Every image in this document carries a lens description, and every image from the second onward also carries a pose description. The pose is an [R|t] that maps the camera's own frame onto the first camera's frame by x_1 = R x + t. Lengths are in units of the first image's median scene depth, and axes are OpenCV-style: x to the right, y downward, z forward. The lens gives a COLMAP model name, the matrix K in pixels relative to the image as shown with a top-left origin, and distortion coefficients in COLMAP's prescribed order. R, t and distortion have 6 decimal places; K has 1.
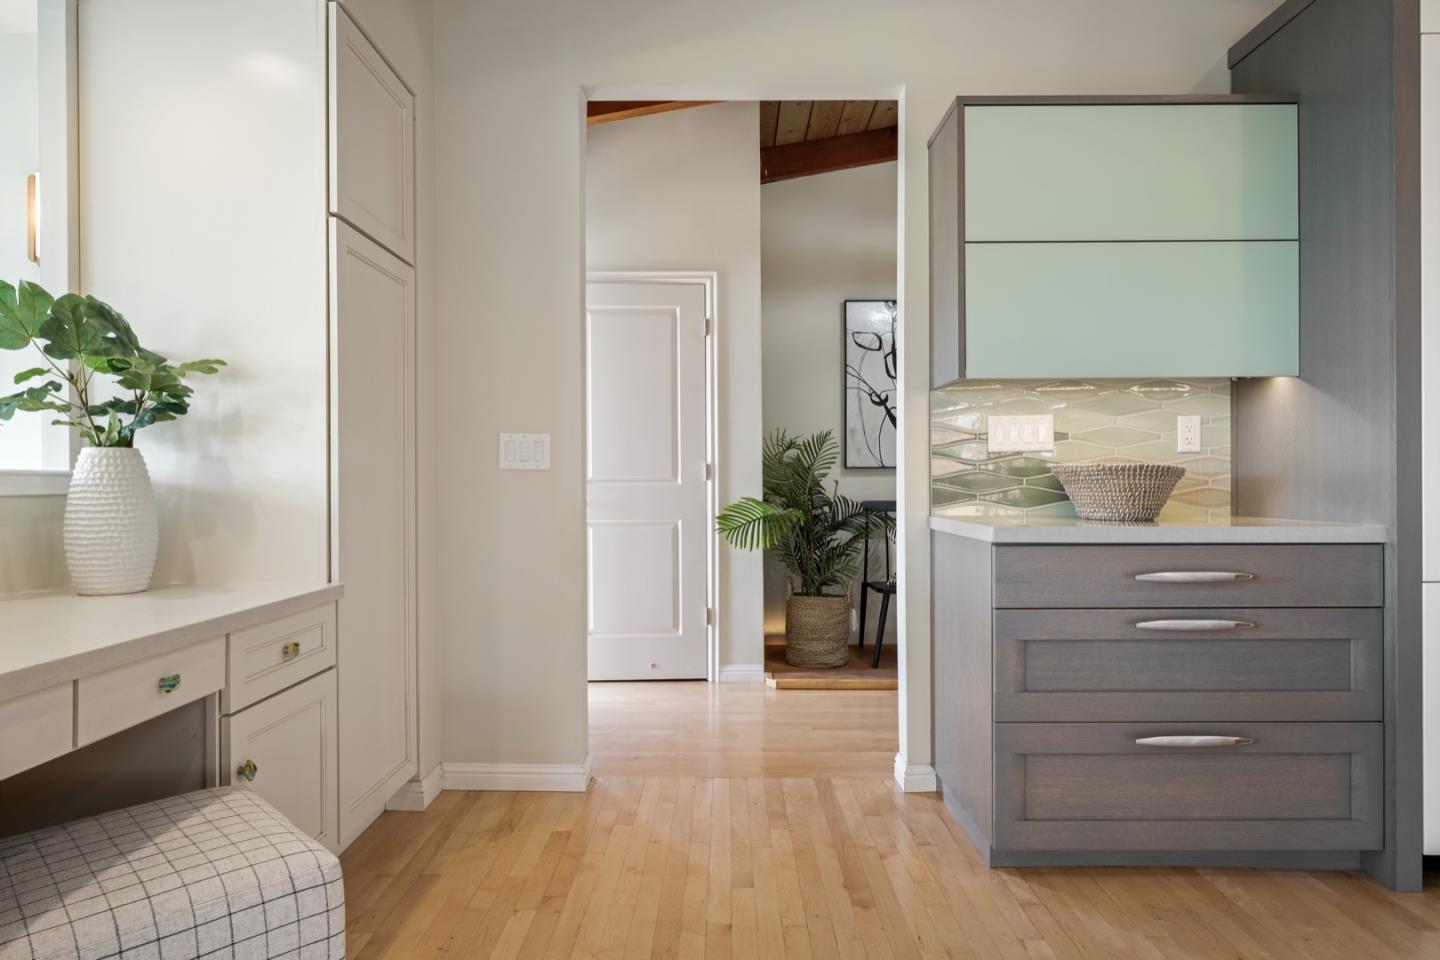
lens RADIAL K [[836.7, 0, 714.9], [0, 836.7, 483.3], [0, 0, 1]] dist [0.002726, -0.000012]
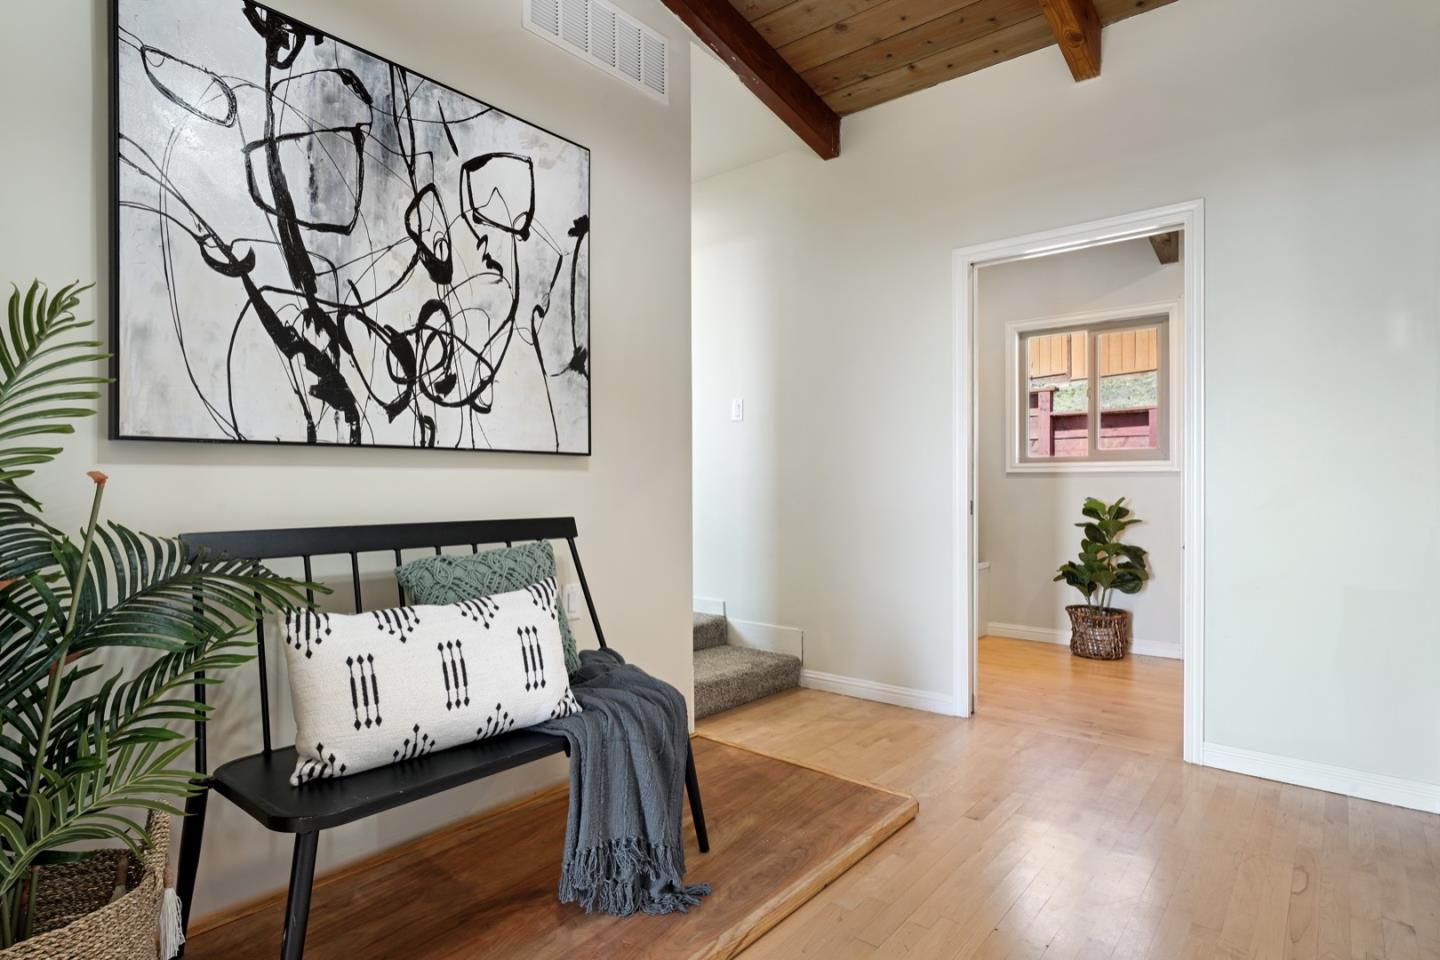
lens RADIAL K [[749.9, 0, 706.1], [0, 749.9, 483.7], [0, 0, 1]] dist [0.003694, 0.000775]
pose [[0.630401, -0.005557, 0.776250, 0.074241], [0.004913, 0.999983, 0.003168, 0.000311], [-0.776254, 0.001817, 0.630417, 0.660705]]
